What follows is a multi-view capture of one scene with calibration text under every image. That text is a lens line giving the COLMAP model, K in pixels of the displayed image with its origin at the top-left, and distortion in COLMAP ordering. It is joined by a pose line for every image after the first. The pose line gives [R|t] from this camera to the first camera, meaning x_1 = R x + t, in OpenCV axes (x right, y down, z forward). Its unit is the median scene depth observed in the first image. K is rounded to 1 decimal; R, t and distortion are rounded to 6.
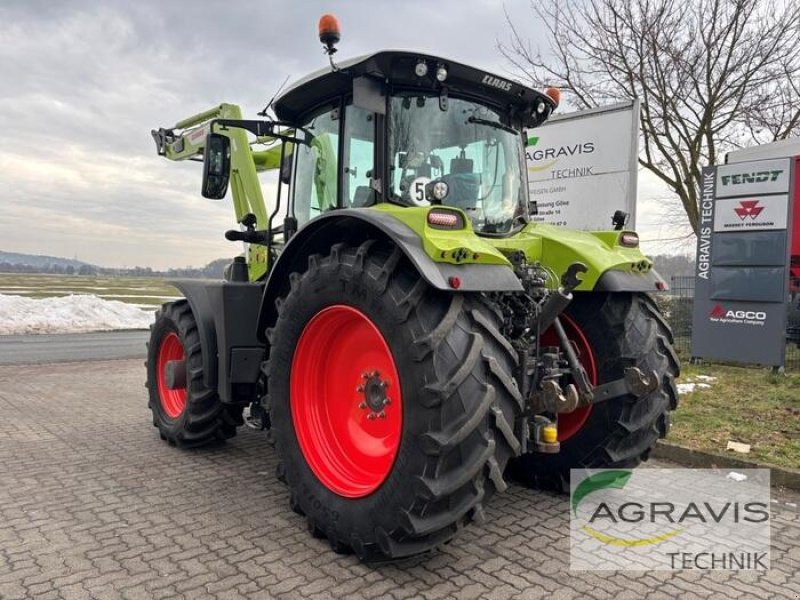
lens RADIAL K [[612.5, 0, 400.0], [0, 612.5, 300.0], [0, 0, 1]] dist [0.023486, 0.001791]
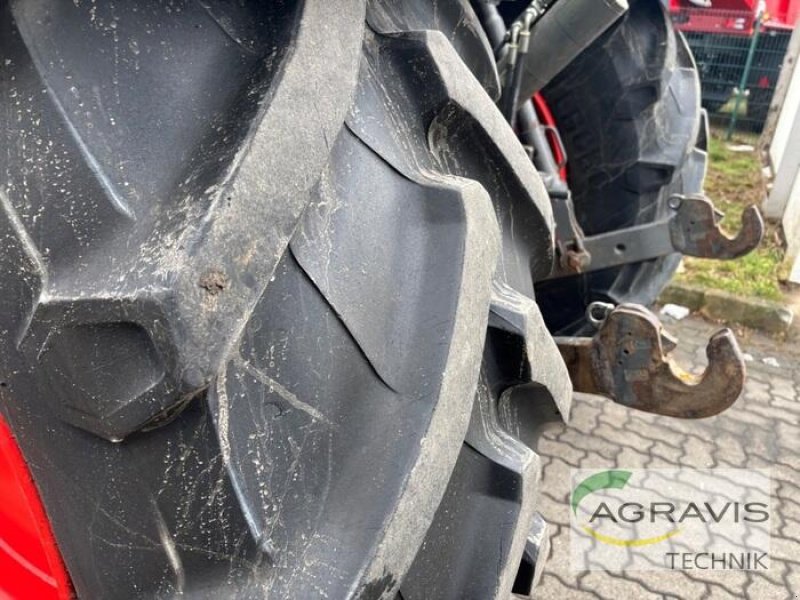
lens RADIAL K [[612.5, 0, 400.0], [0, 612.5, 300.0], [0, 0, 1]] dist [0.023486, 0.001791]
pose [[0.937169, -0.112695, 0.330174, 0.038040], [-0.028600, 0.918389, 0.394643, 0.013878], [-0.347703, -0.379290, 0.857463, 0.655469]]
